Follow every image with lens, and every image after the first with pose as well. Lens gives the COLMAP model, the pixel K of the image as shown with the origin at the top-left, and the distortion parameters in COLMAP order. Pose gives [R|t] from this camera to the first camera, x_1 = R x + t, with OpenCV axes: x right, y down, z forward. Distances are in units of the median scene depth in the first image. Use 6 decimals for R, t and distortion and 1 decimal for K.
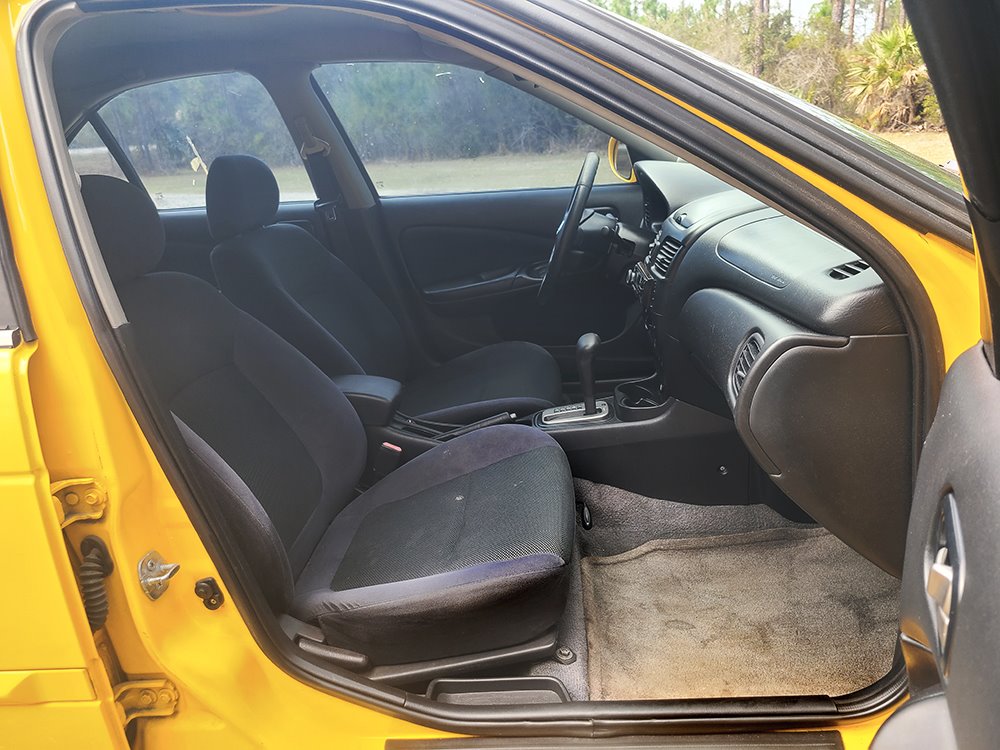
lens RADIAL K [[774.1, 0, 497.3], [0, 774.1, 376.6], [0, 0, 1]] dist [0.037347, -0.036963]
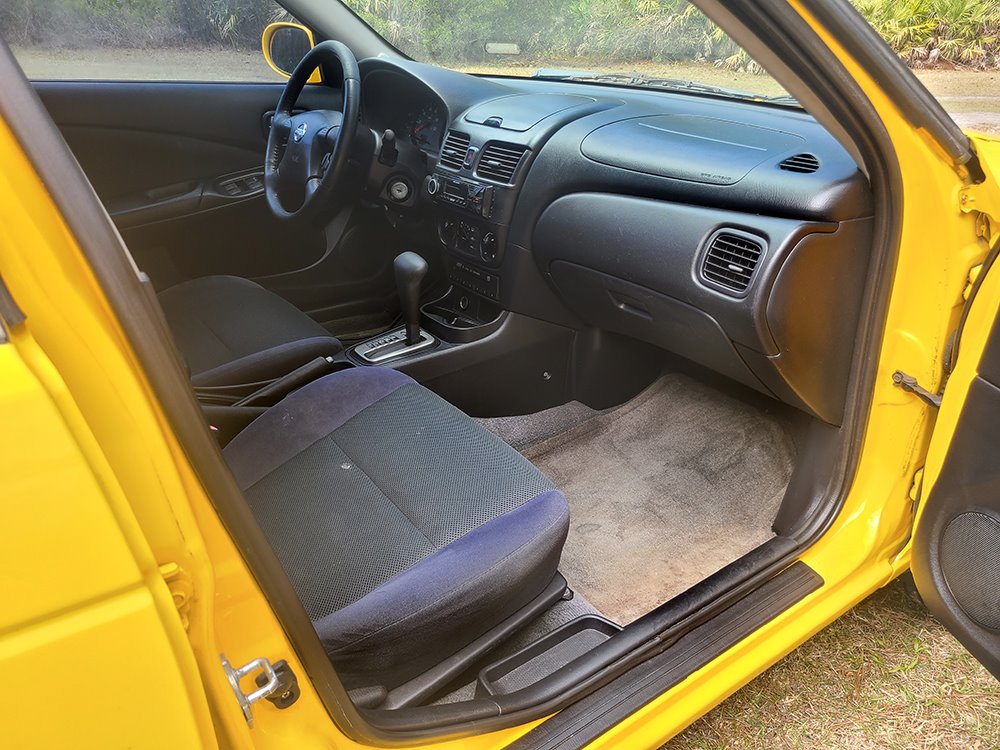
lens RADIAL K [[774.1, 0, 501.8], [0, 774.1, 359.8], [0, 0, 1]] dist [0.012651, -0.008232]
pose [[0.744264, -0.166572, 0.646781, -0.410534], [0.117897, 0.985959, 0.118257, -0.027557], [-0.657398, -0.011761, 0.753452, 0.273291]]
